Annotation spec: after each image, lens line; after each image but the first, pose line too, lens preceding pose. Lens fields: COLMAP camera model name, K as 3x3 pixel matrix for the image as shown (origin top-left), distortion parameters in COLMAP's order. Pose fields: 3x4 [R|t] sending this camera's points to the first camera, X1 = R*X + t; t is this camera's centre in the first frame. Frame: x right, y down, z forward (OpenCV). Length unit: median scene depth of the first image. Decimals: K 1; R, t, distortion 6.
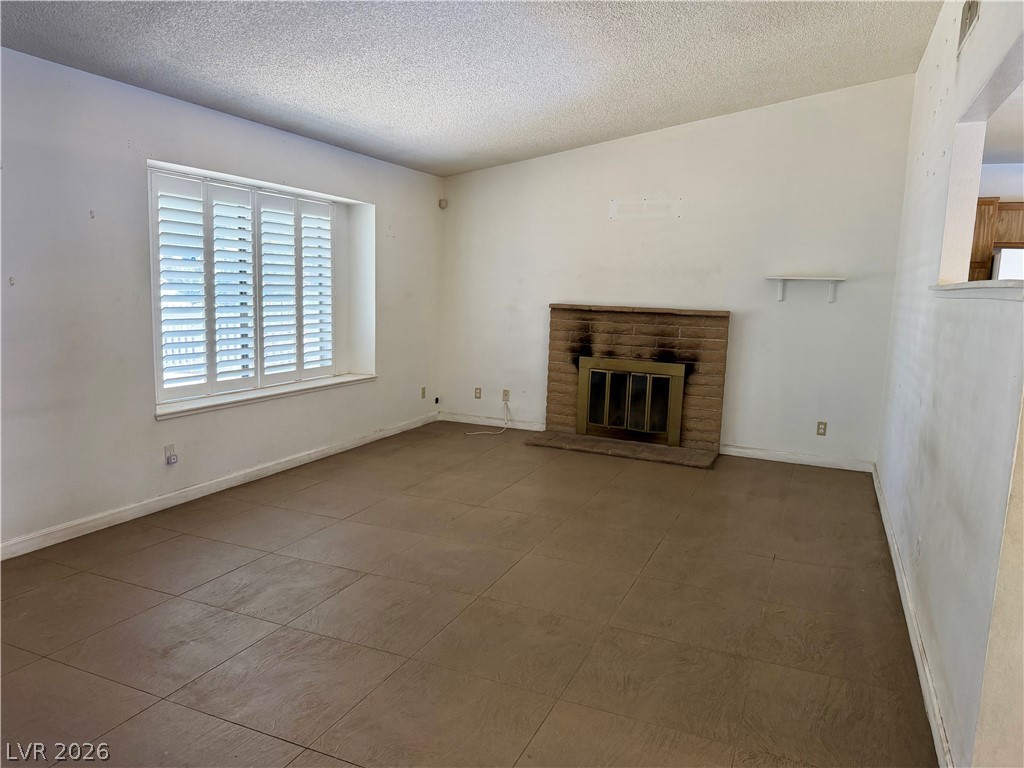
lens RADIAL K [[718.2, 0, 512.0], [0, 718.2, 384.0], [0, 0, 1]] dist [0.124821, 0.000077]
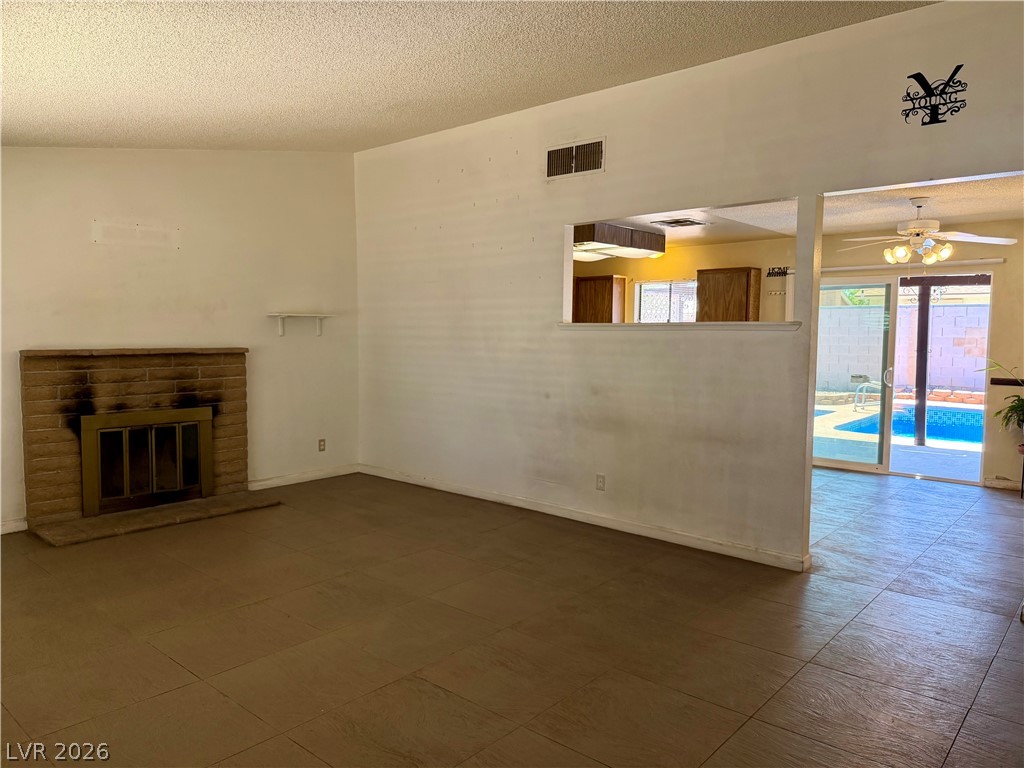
lens RADIAL K [[725.0, 0, 511.6], [0, 725.0, 378.1], [0, 0, 1]] dist [0.070782, -0.096566]
pose [[0.311454, -0.095211, 0.945480, -0.517823], [0.136582, 0.989122, 0.054613, -0.060694], [-0.940395, 0.112126, 0.321070, 0.322897]]
